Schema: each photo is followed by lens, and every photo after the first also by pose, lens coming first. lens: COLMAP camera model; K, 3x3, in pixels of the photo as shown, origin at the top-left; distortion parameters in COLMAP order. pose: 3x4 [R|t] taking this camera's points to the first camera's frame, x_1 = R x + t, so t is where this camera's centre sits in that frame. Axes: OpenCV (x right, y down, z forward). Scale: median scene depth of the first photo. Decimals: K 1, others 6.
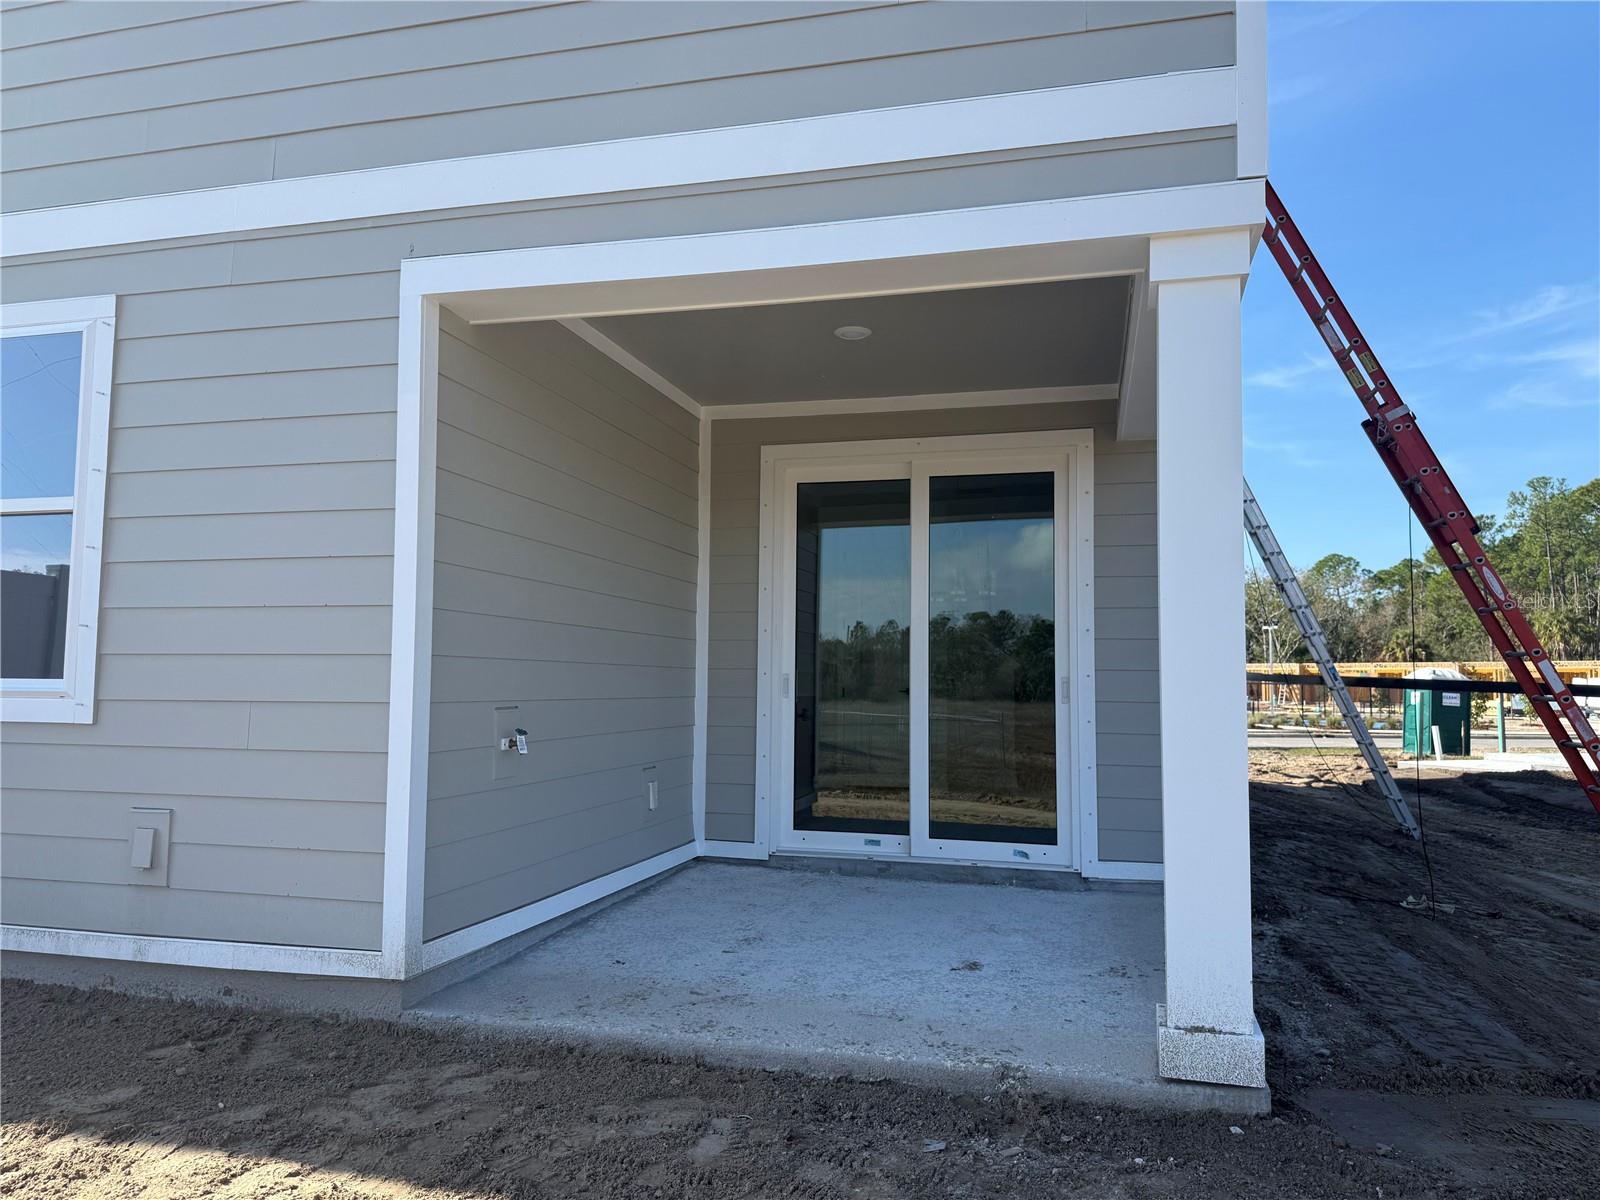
lens RADIAL K [[1116.2, 0, 802.1], [0, 1116.2, 603.3], [0, 0, 1]] dist [0.033137, -0.044479]
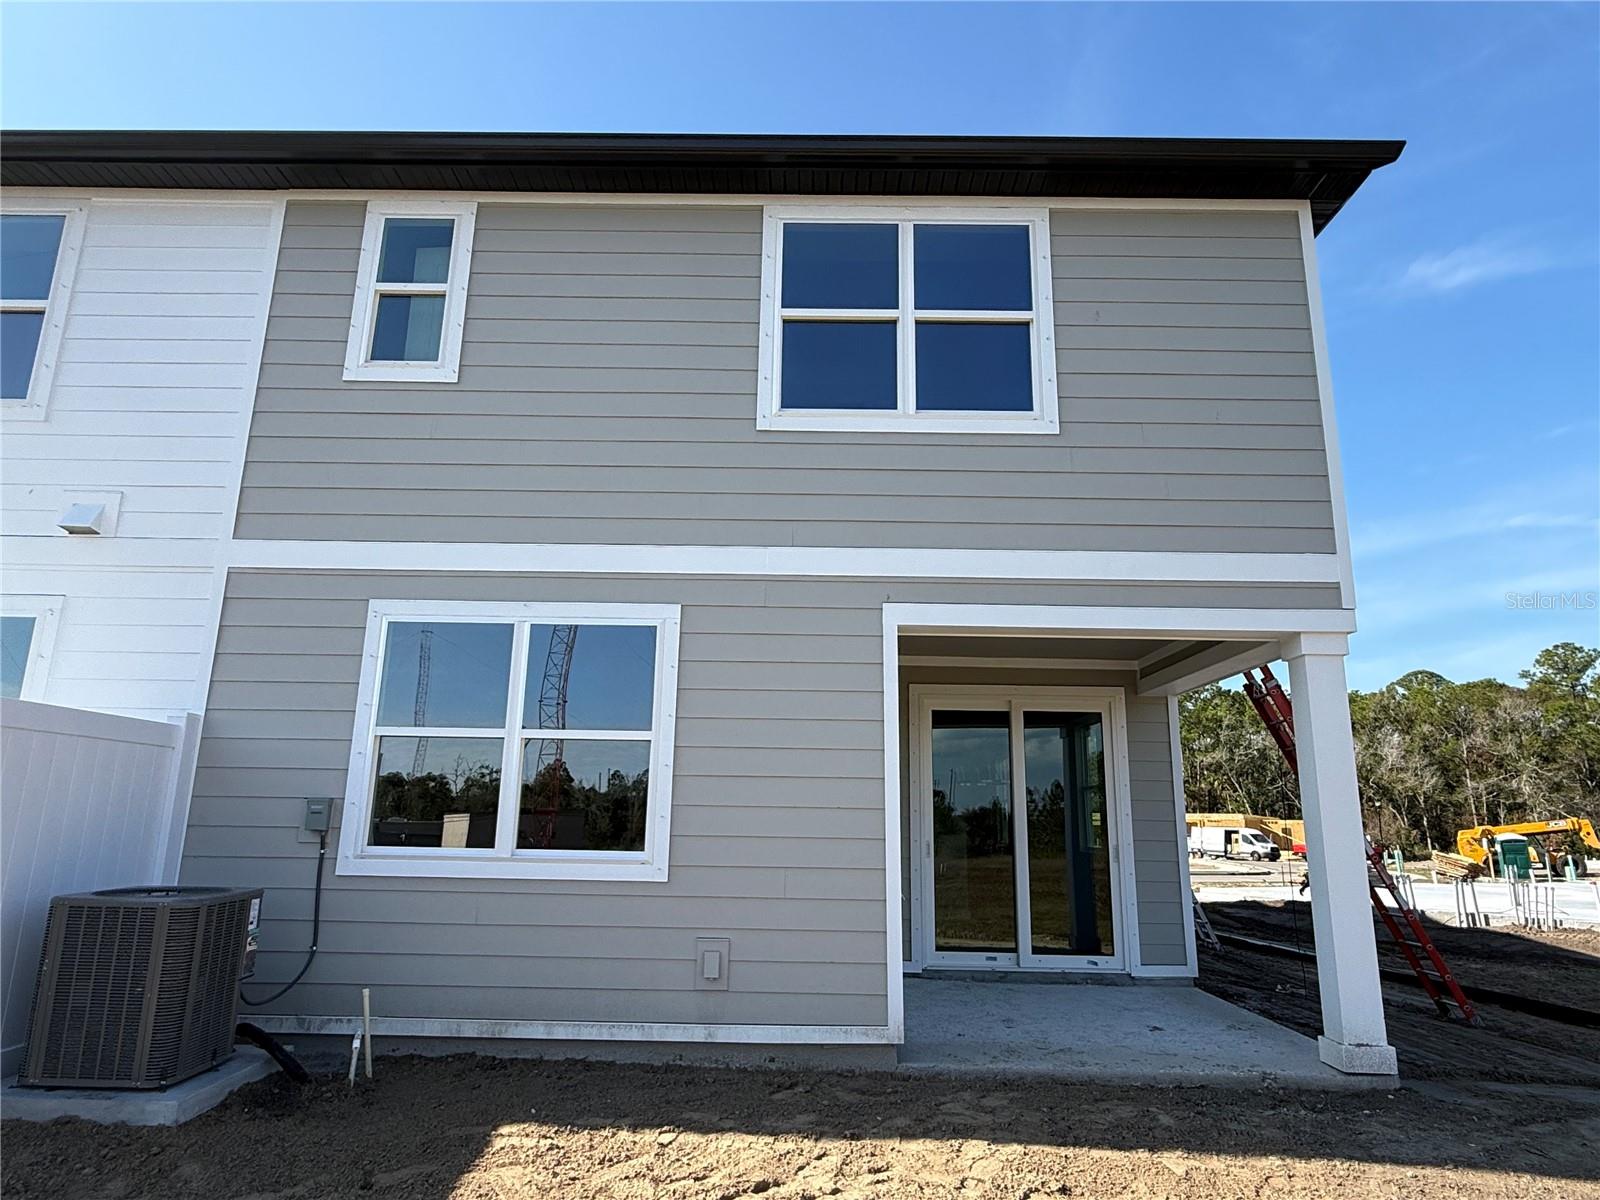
lens RADIAL K [[969.1, 0, 793.8], [0, 969.1, 595.9], [0, 0, 1]] dist [-0.013669, 0.012468]
pose [[0.971802, 0.062757, 0.227294, -0.780564], [-0.025609, 0.986321, -0.162837, -0.067167], [-0.234404, 0.152425, 0.960115, -0.371311]]
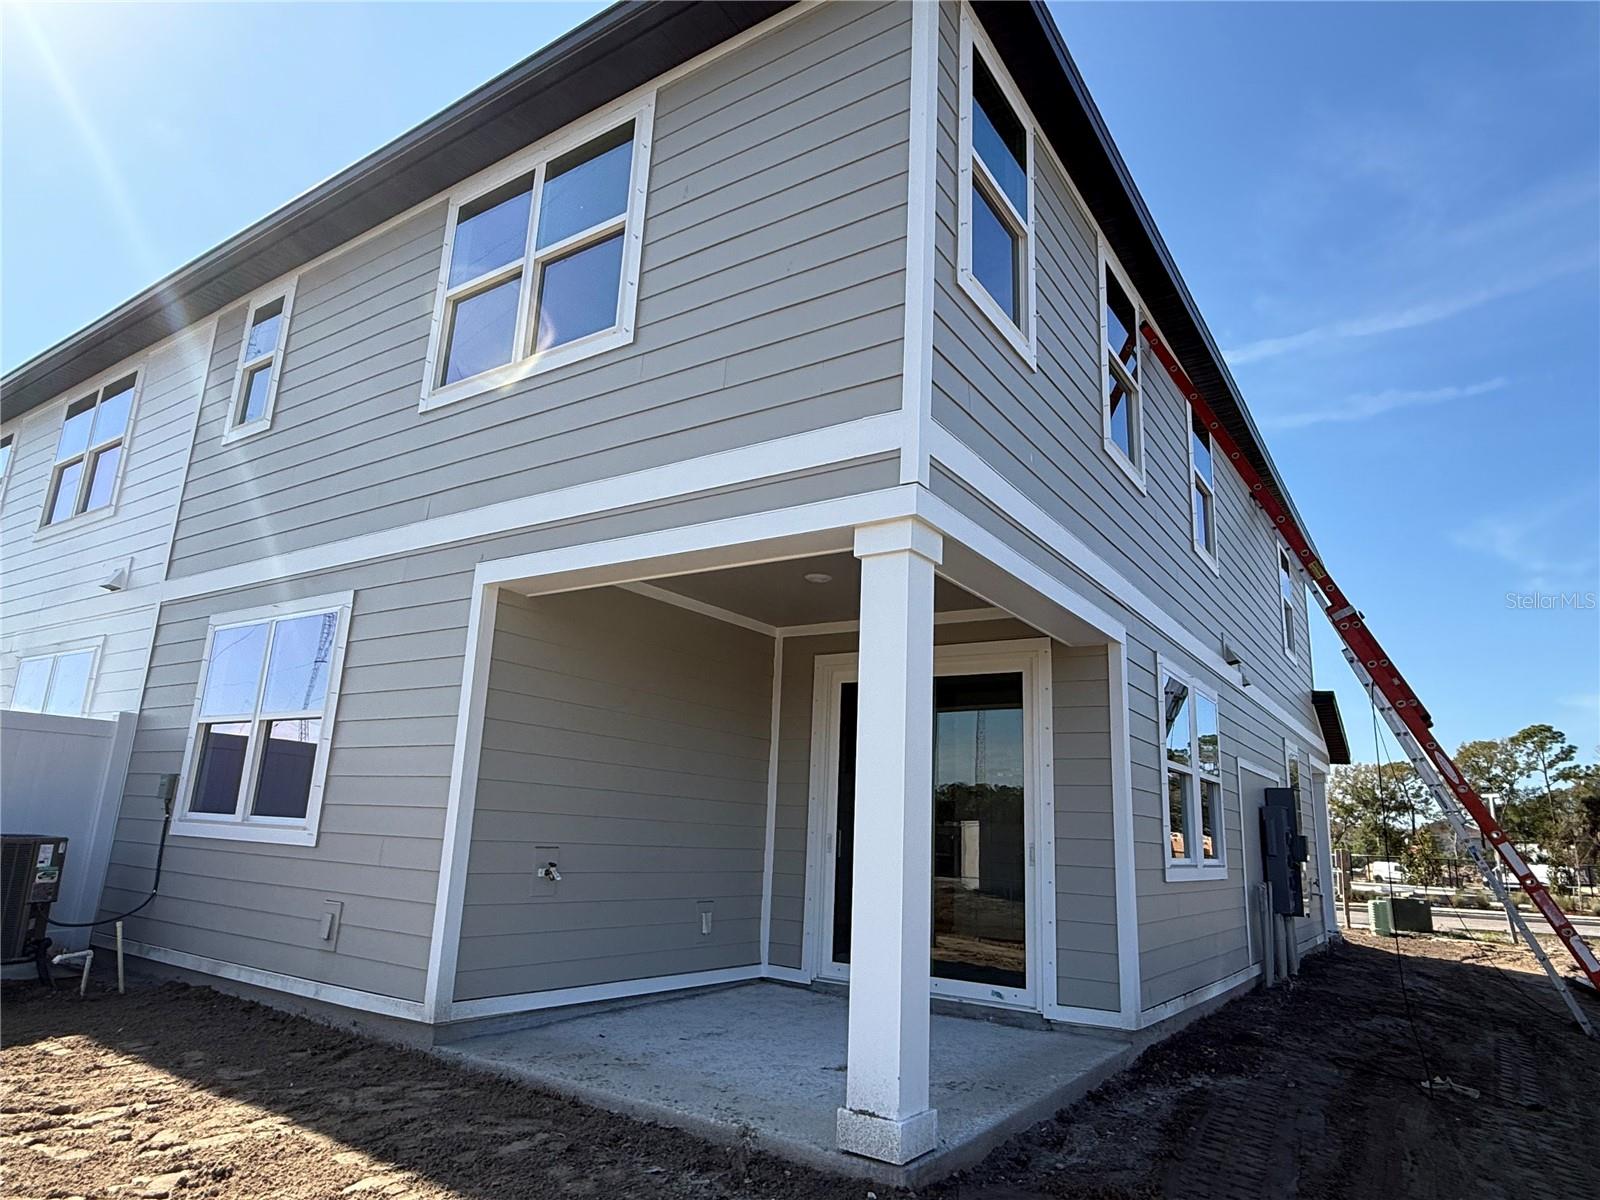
lens RADIAL K [[969.1, 0, 792.9], [0, 969.1, 599.6], [0, 0, 1]] dist [-0.013669, 0.012468]
pose [[0.939639, -0.048855, -0.338661, 0.525498], [-0.011260, 0.984803, -0.173311, -0.012314], [0.341981, 0.166663, 0.924809, -0.136635]]
